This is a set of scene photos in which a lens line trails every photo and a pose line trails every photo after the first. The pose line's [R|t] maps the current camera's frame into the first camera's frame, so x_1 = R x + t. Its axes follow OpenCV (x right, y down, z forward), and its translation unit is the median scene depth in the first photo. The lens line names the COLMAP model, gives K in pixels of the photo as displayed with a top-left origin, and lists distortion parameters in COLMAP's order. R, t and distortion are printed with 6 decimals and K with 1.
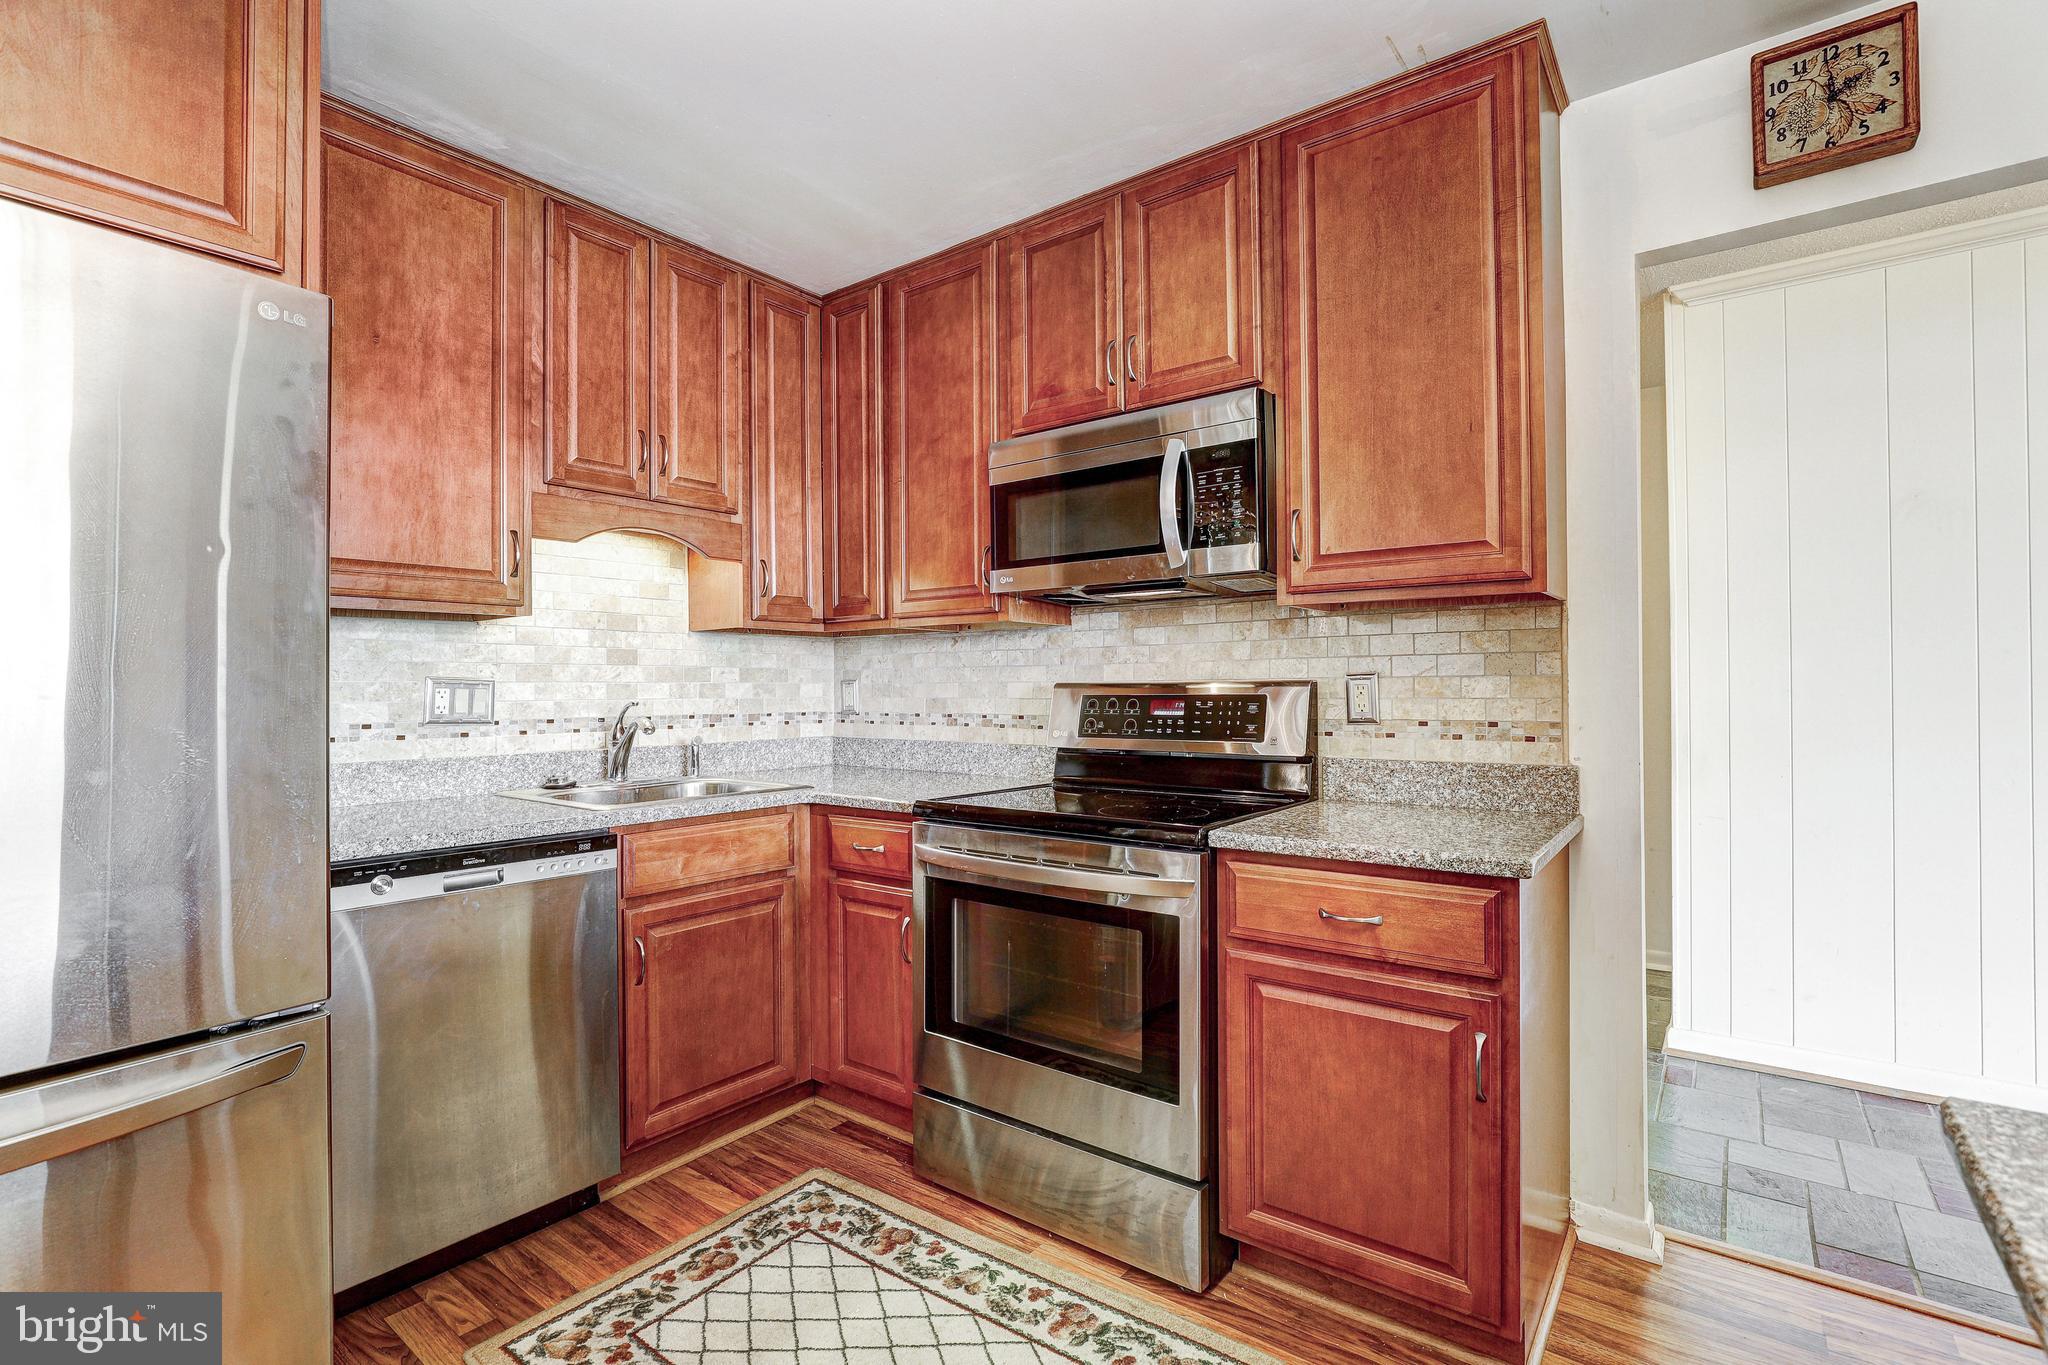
lens RADIAL K [[947.1, 0, 1035.7], [0, 947.1, 674.0], [0, 0, 1]] dist [-0.012857, 0.001712]
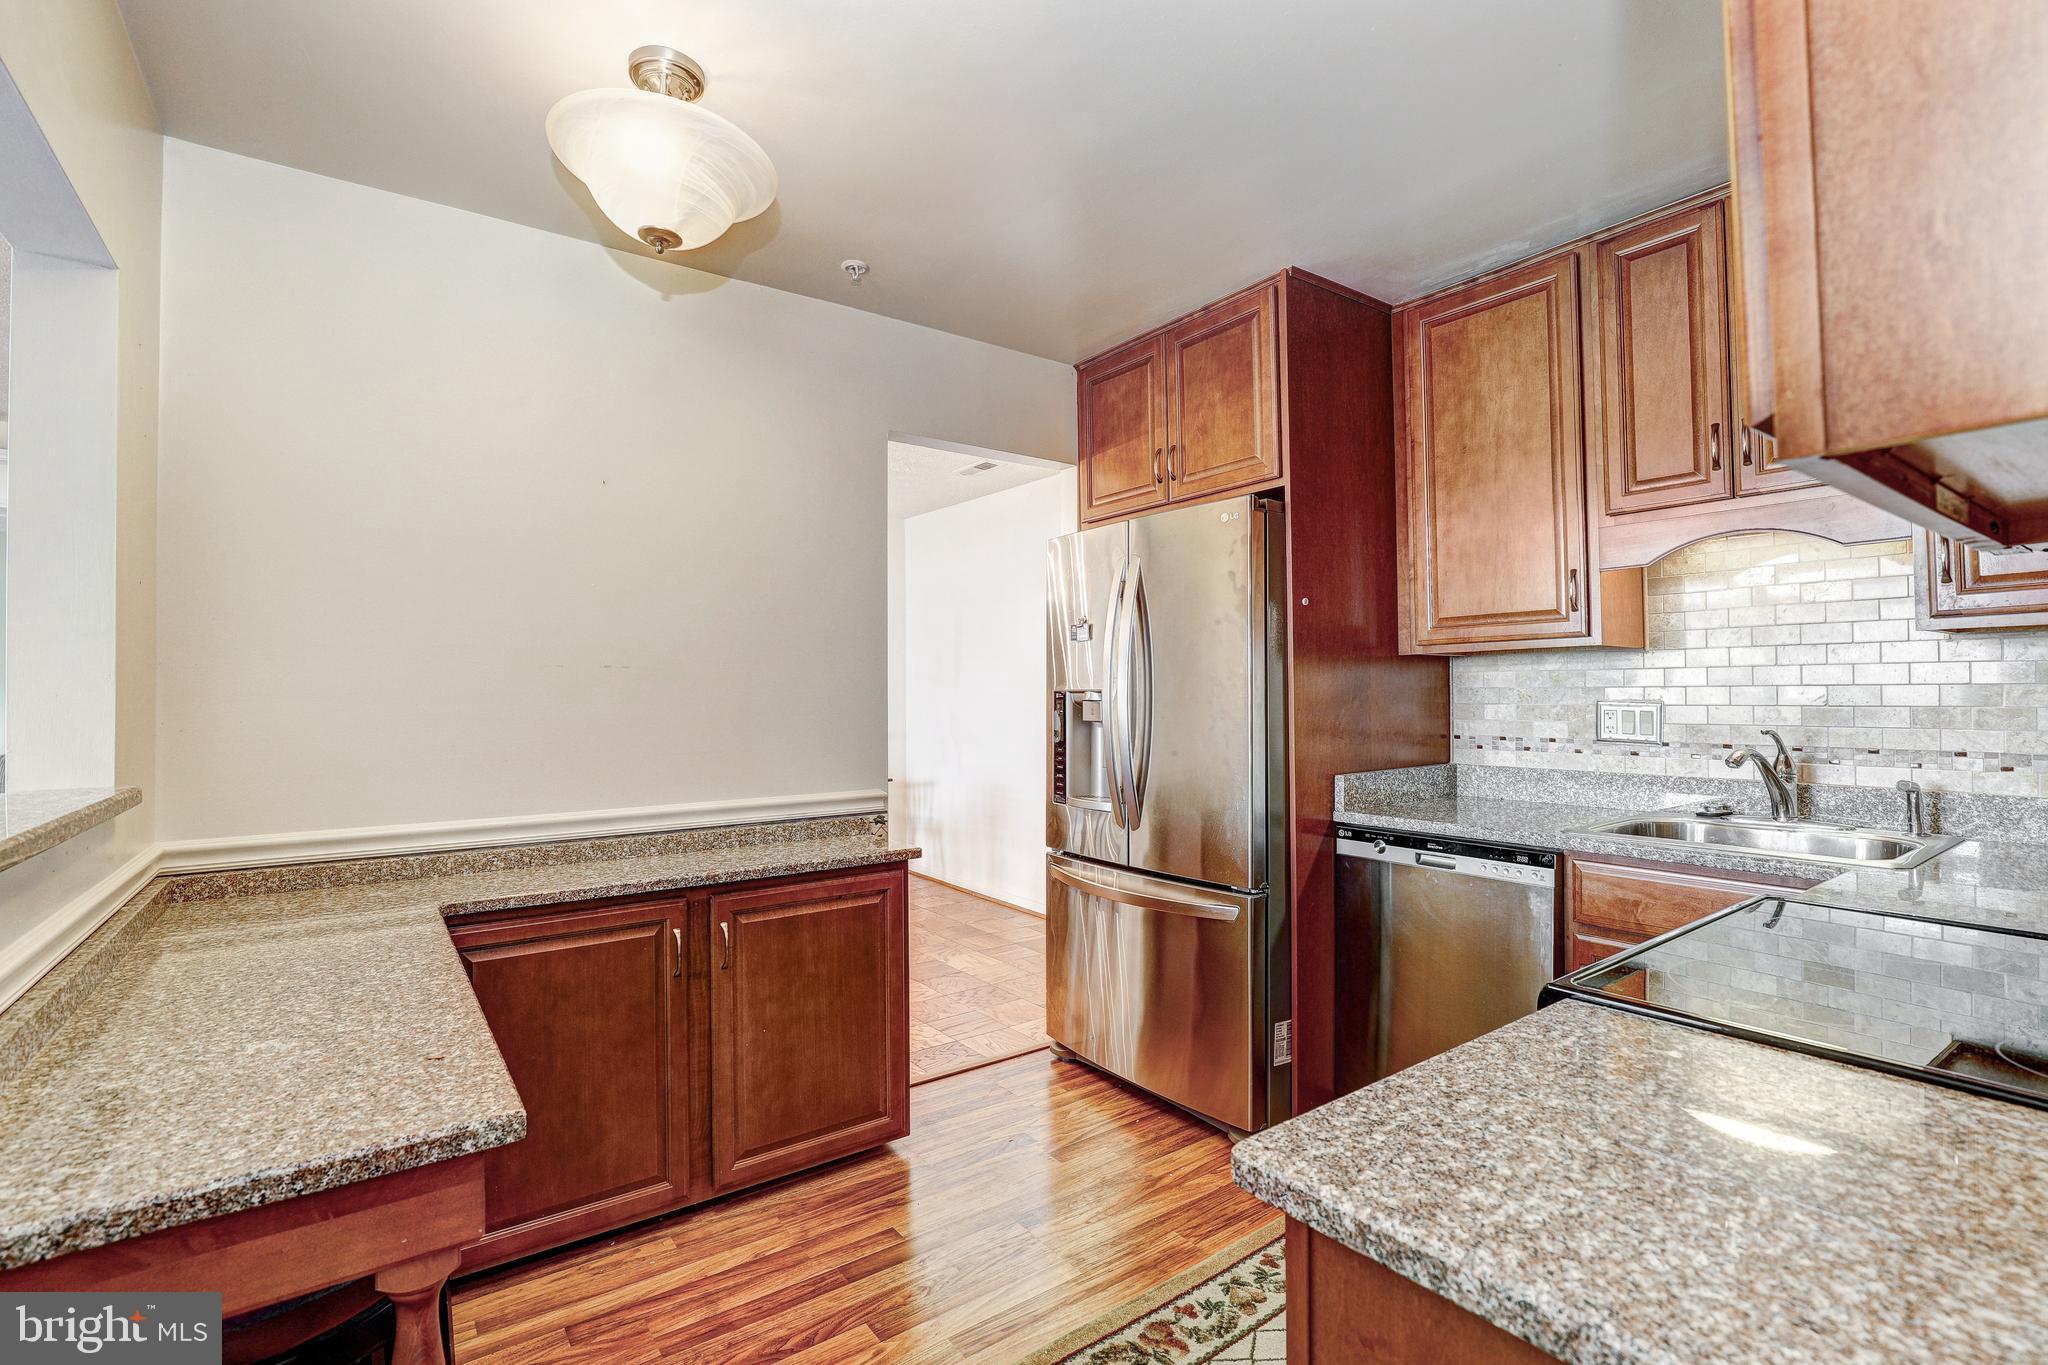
lens RADIAL K [[947.1, 0, 1041.2], [0, 947.1, 696.5], [0, 0, 1]] dist [-0.012857, 0.001712]
pose [[-0.285098, 0.006797, -0.958474, 0.697679], [0.018712, 0.999824, 0.001524, -0.017657], [0.958316, -0.017500, -0.285175, 0.735982]]
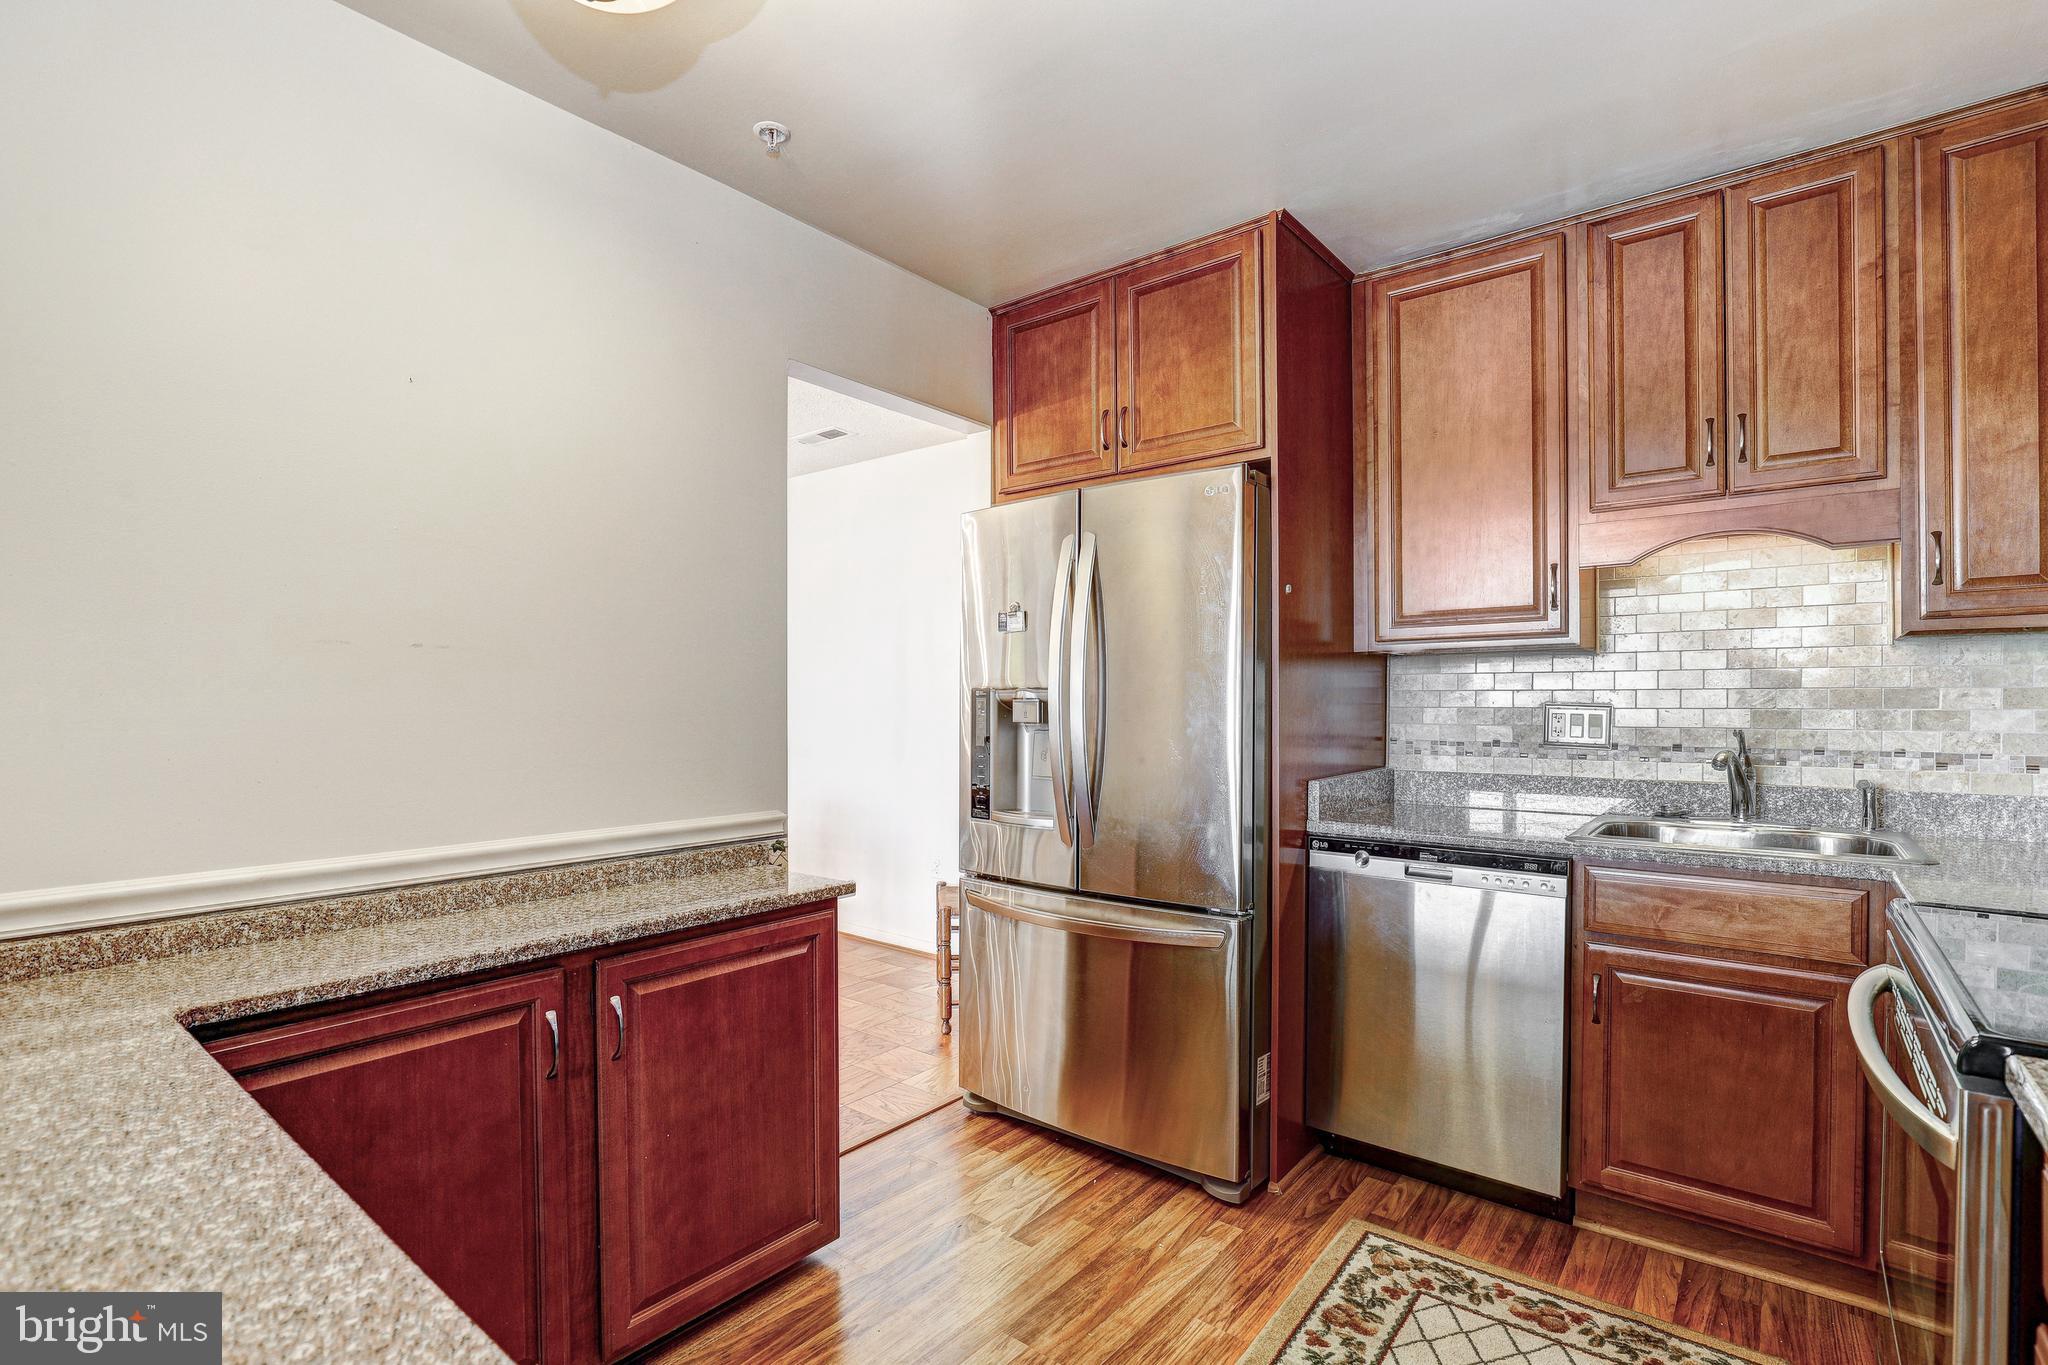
lens RADIAL K [[947.1, 0, 1041.0], [0, 947.1, 733.5], [0, 0, 1]] dist [-0.012857, 0.001712]
pose [[-0.025046, 0.033115, -0.999138, 0.539486], [0.011307, 0.999397, 0.032840, -0.004718], [0.999622, -0.010474, -0.025405, 0.461035]]
